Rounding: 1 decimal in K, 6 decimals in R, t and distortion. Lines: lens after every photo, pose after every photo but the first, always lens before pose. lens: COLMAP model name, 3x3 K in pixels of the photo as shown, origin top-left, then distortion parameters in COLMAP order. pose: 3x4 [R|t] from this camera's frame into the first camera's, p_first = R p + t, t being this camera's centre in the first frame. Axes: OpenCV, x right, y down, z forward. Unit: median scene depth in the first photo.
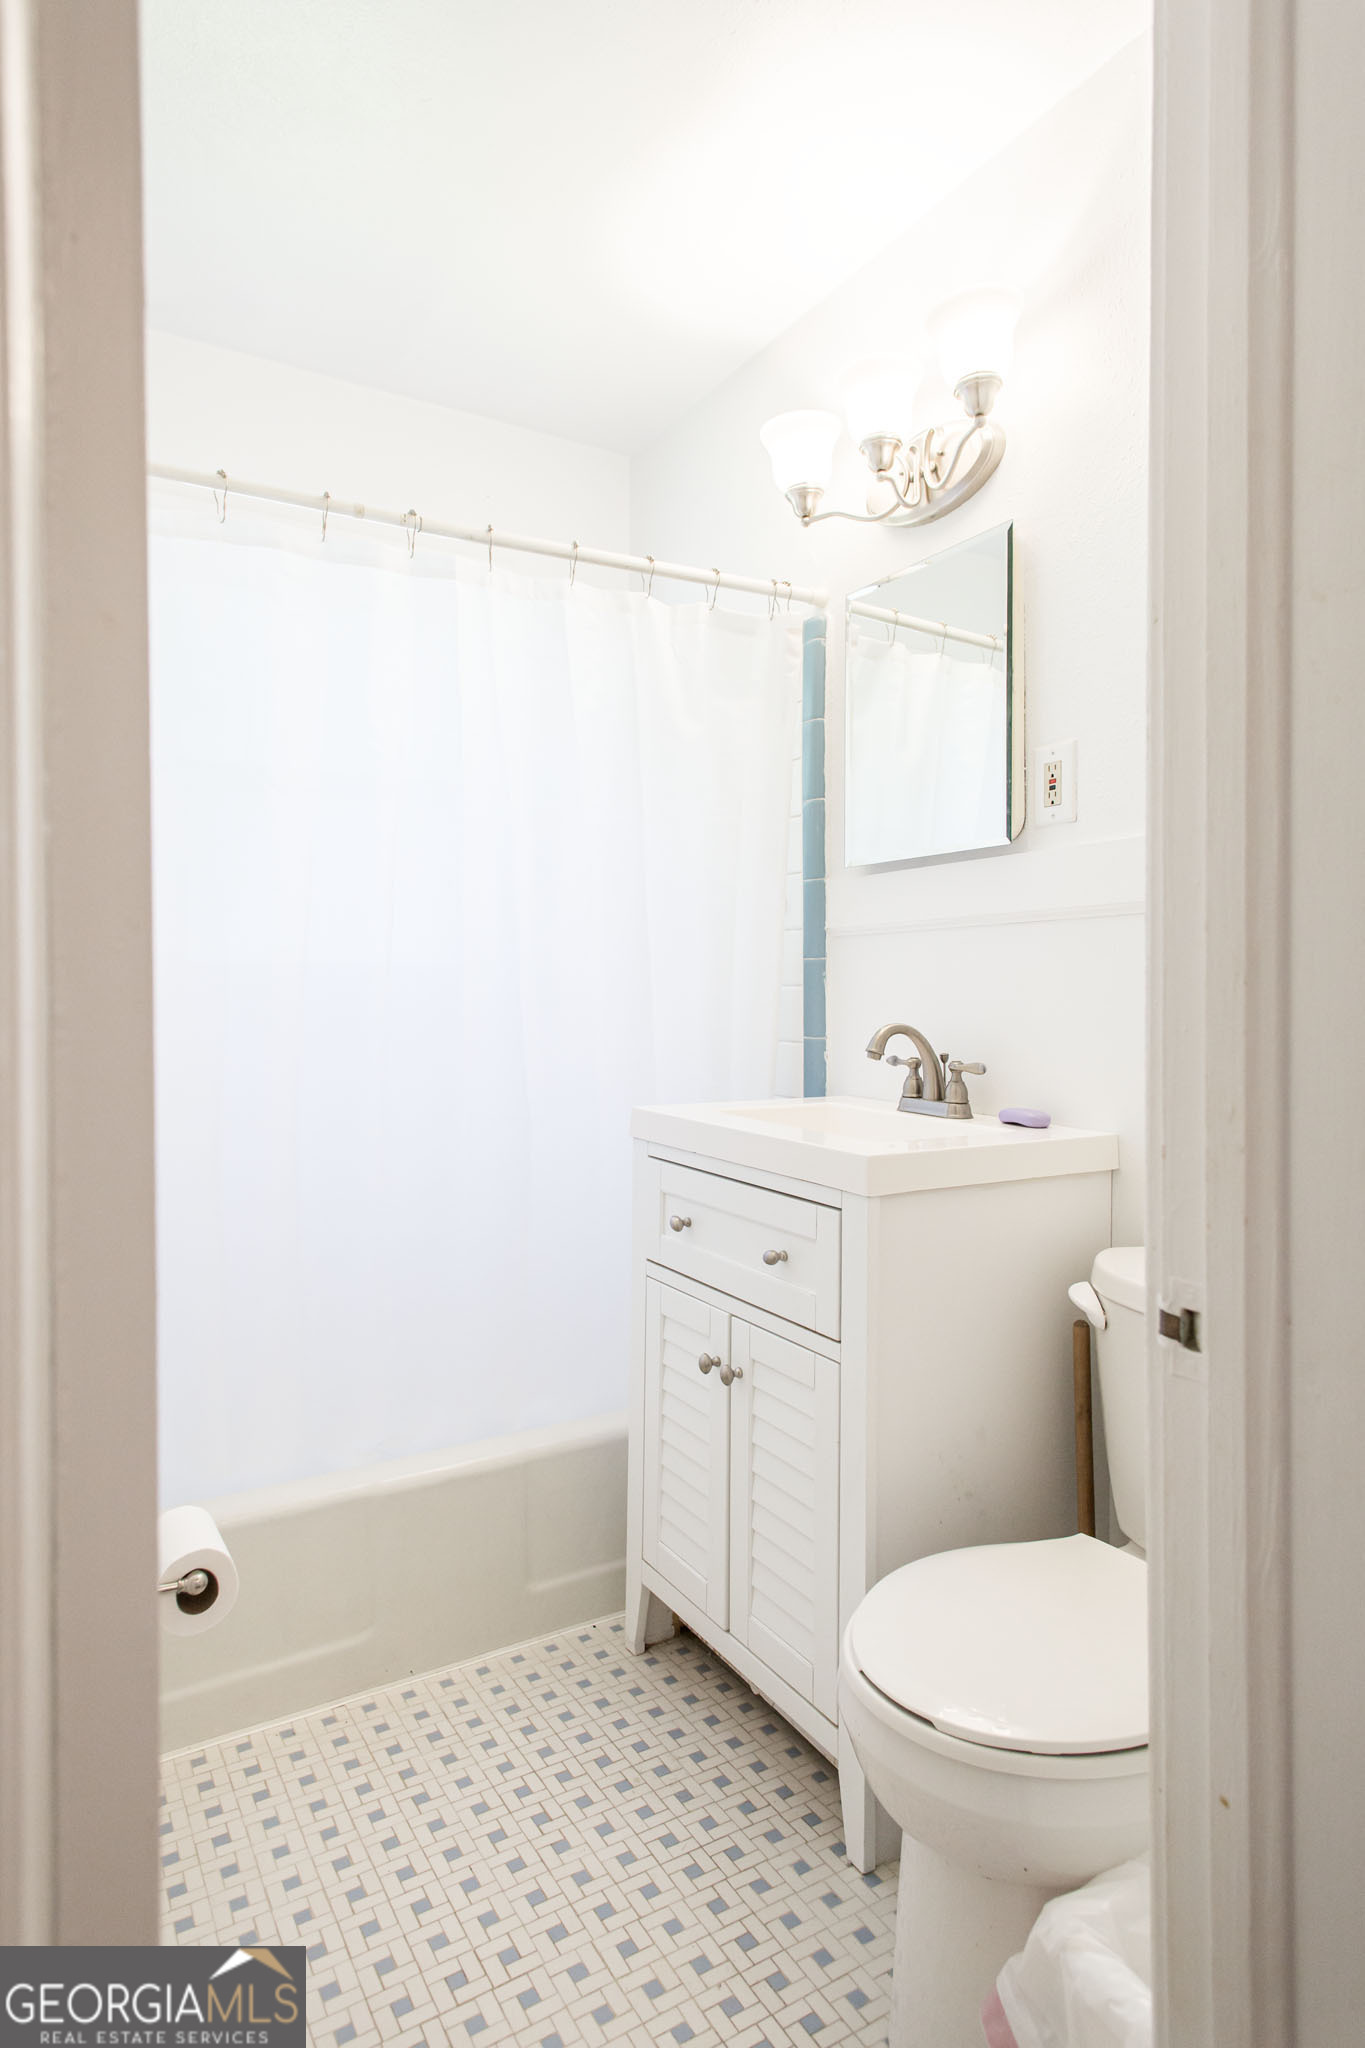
lens RADIAL K [[1148.4, 0, 672.8], [0, 1148.4, 982.4], [0, 0, 1]] dist [0.016618, -0.001372]
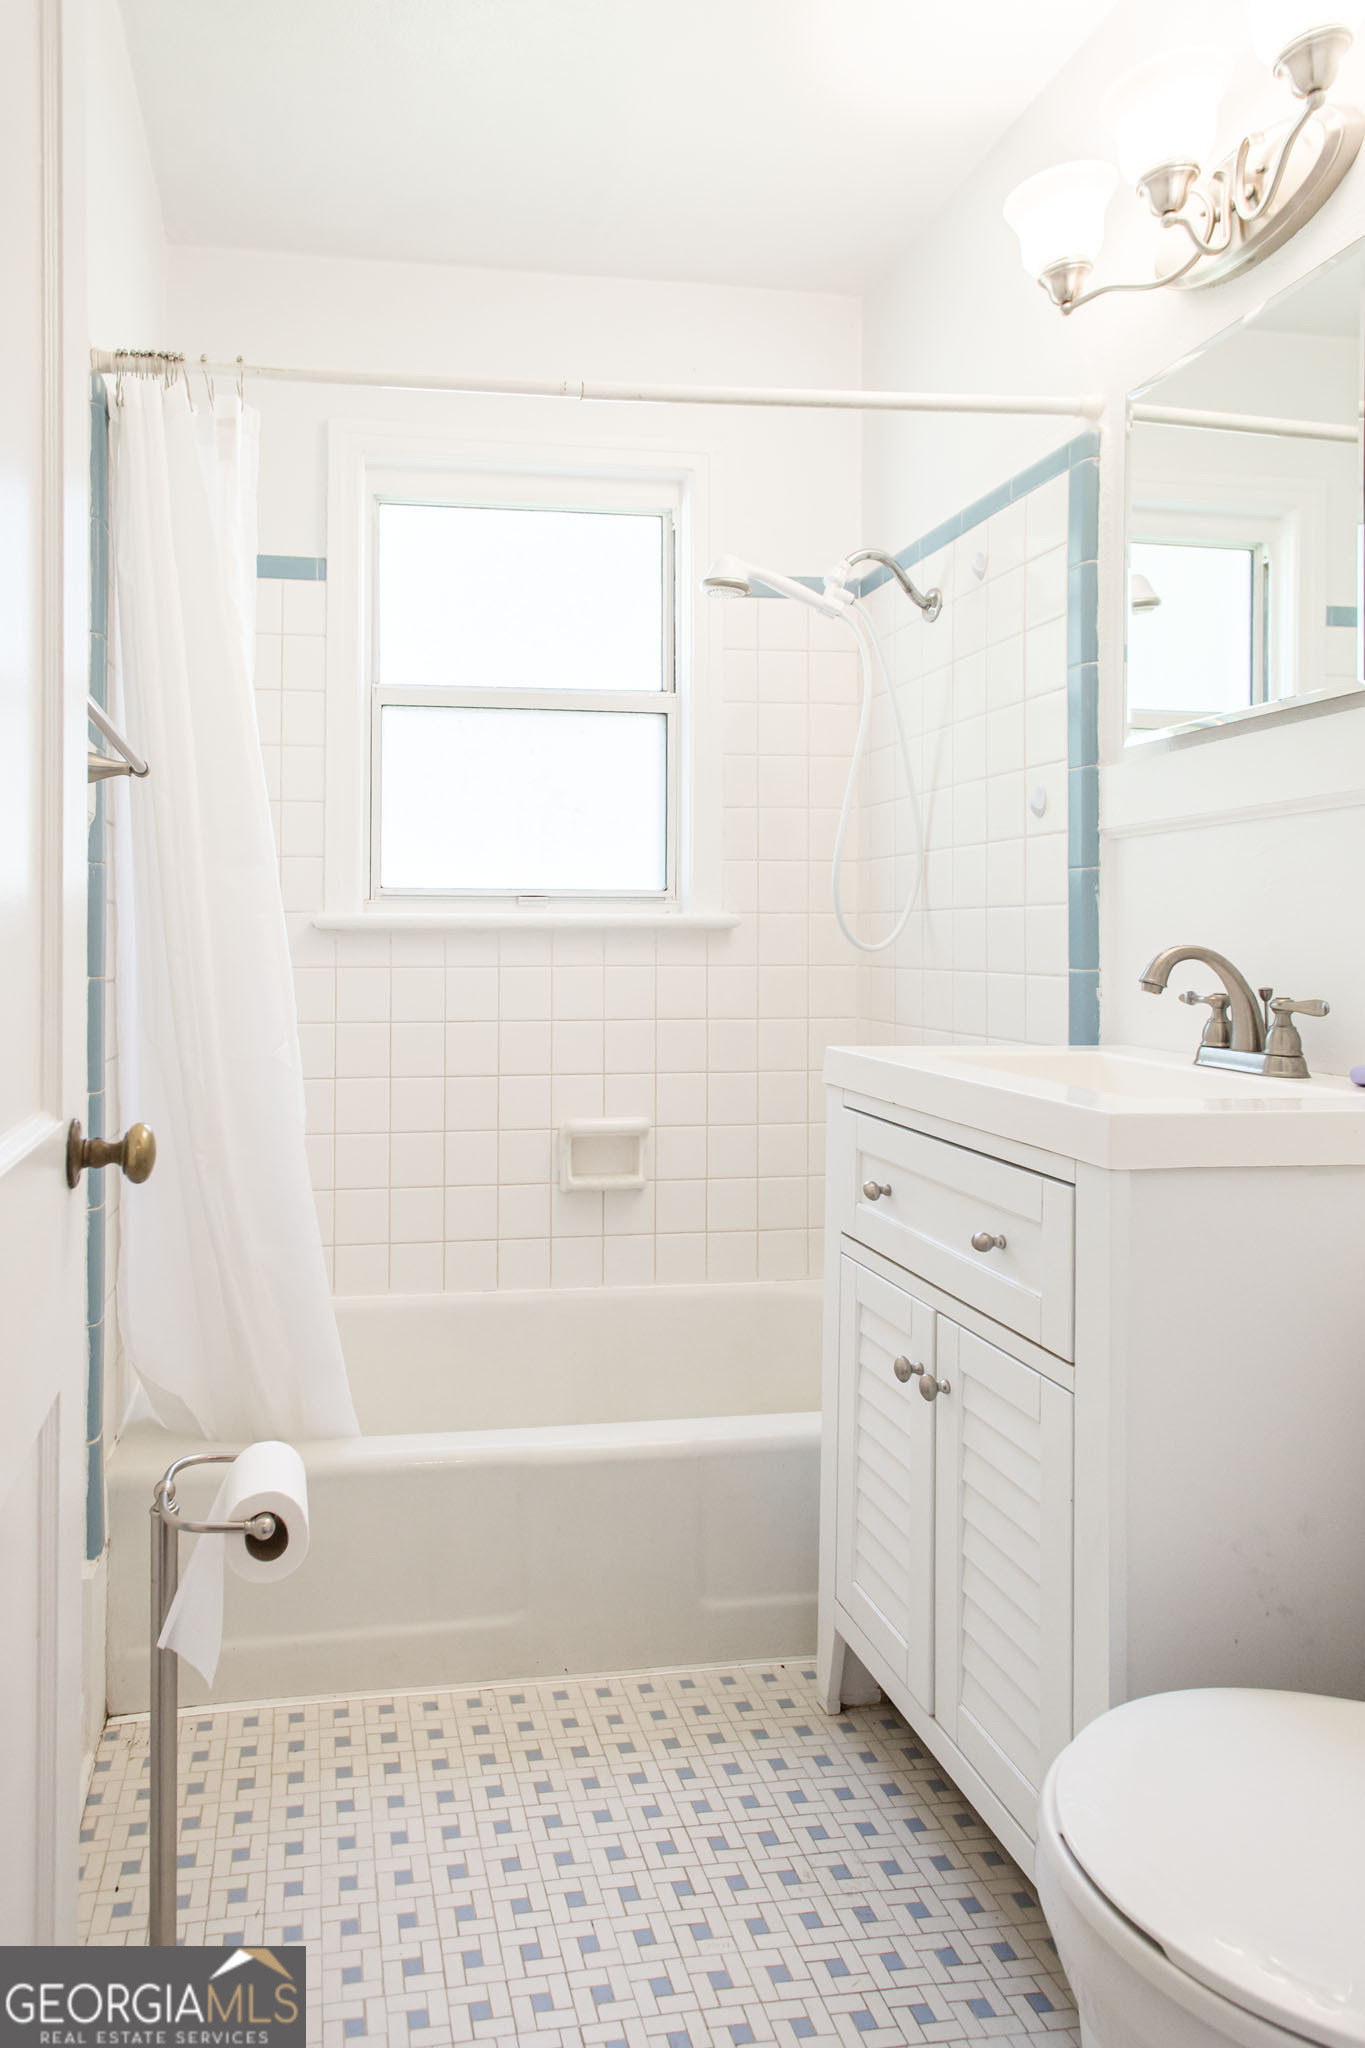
lens RADIAL K [[1203.0, 0, 492.9], [0, 1203.0, 922.9], [0, 0, 1]] dist [0.014416, -0.002365]
pose [[0.925187, -0.001843, -0.379506, 0.077222], [-0.002122, 0.999947, -0.010028, 0.030515], [0.379505, 0.010083, 0.925135, 0.111667]]
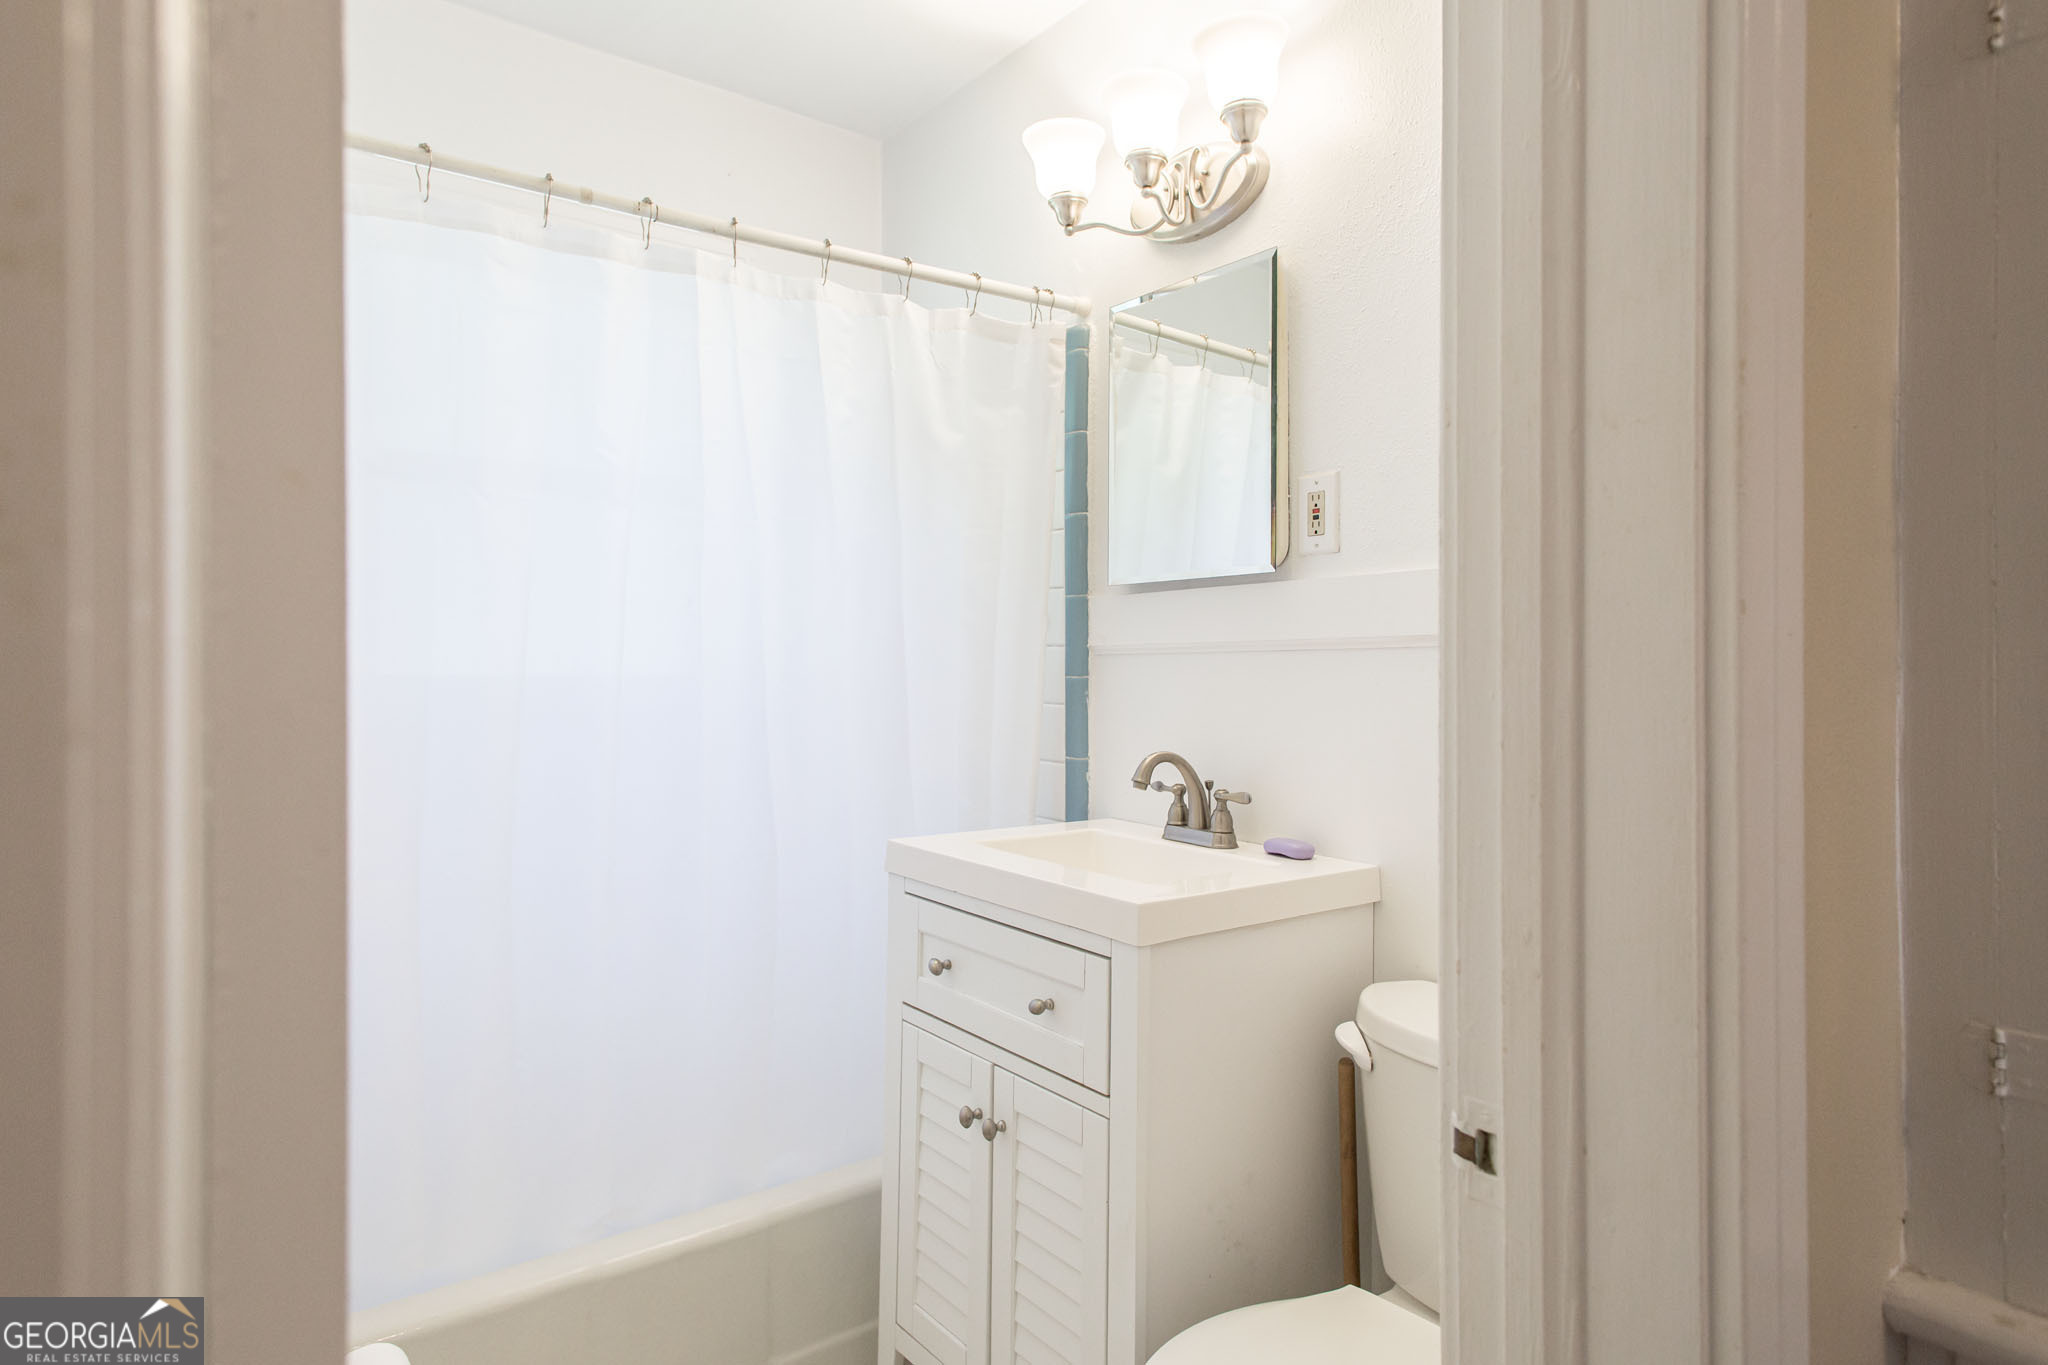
lens RADIAL K [[1169.4, 0, 1091.1], [0, 1169.4, 648.0], [0, 0, 1]] dist [0.020912, -0.000568]
pose [[0.989198, 0.003554, 0.146540, -0.012122], [-0.002403, 0.999965, -0.008033, -0.045085], [-0.146564, 0.007594, 0.989172, 0.021066]]
